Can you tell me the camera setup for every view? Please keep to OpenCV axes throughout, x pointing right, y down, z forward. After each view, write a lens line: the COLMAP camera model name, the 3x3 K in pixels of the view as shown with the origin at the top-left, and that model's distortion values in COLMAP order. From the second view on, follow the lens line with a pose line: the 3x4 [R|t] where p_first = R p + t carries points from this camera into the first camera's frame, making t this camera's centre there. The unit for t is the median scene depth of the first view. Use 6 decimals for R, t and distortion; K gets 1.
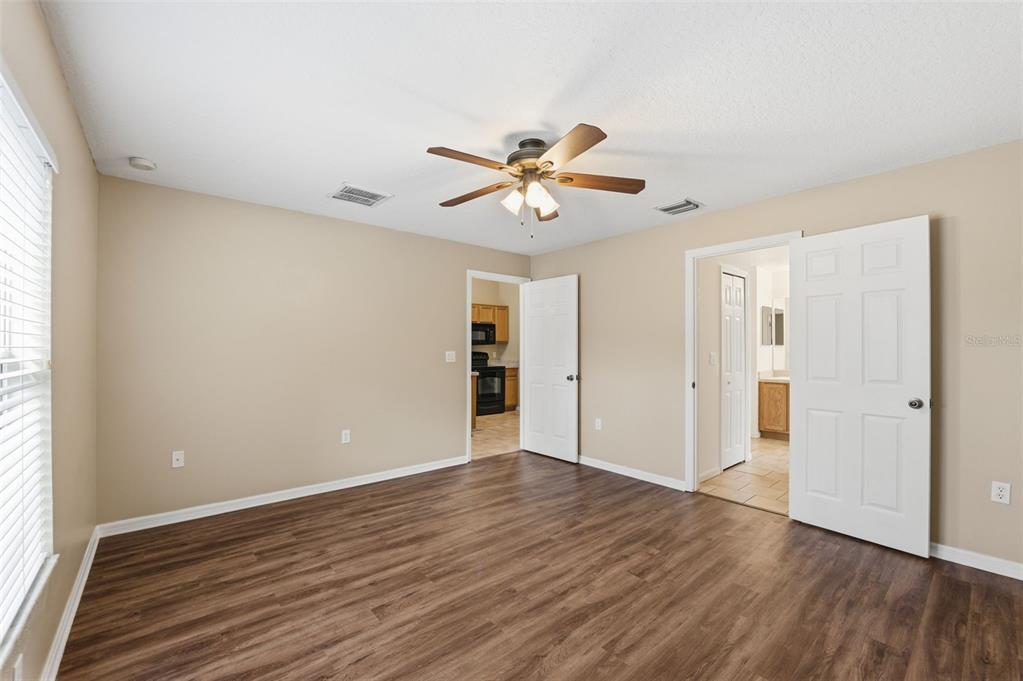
lens RADIAL K [[420.4, 0, 512.2], [0, 420.4, 348.0], [0, 0, 1]] dist [-0.022082, 0.001577]
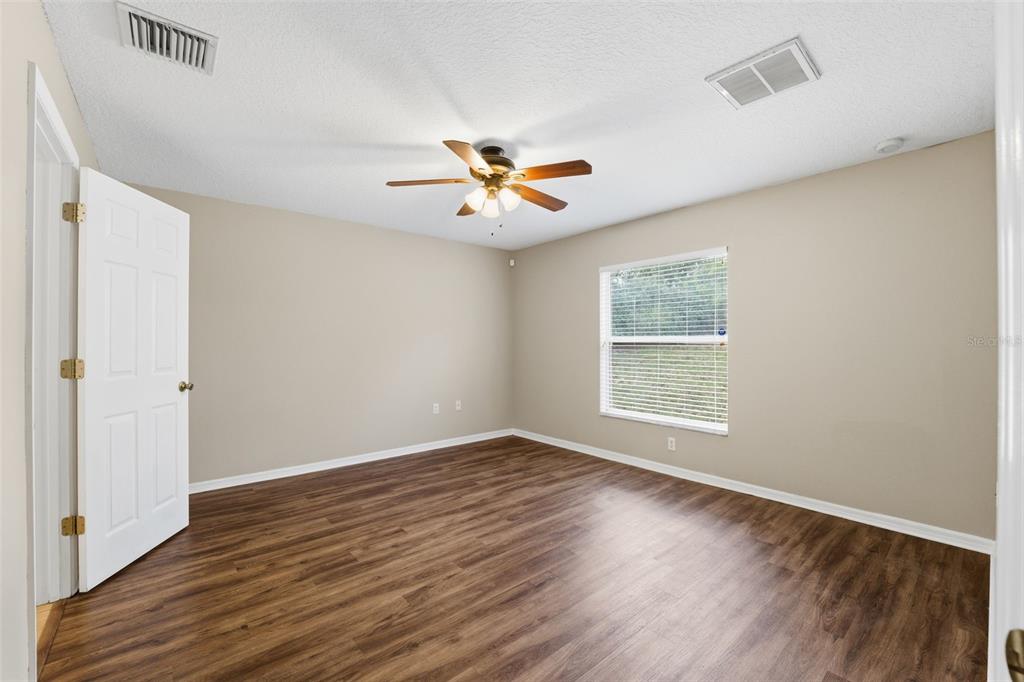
lens RADIAL K [[420.8, 0, 512.7], [0, 420.8, 336.4], [0, 0, 1]] dist [-0.022082, 0.001577]
pose [[-1.000000, -0.000688, 0.000542, -0.006525], [-0.000695, 0.999914, -0.013102, 0.020263], [-0.000533, -0.013102, -0.999914, 2.085191]]
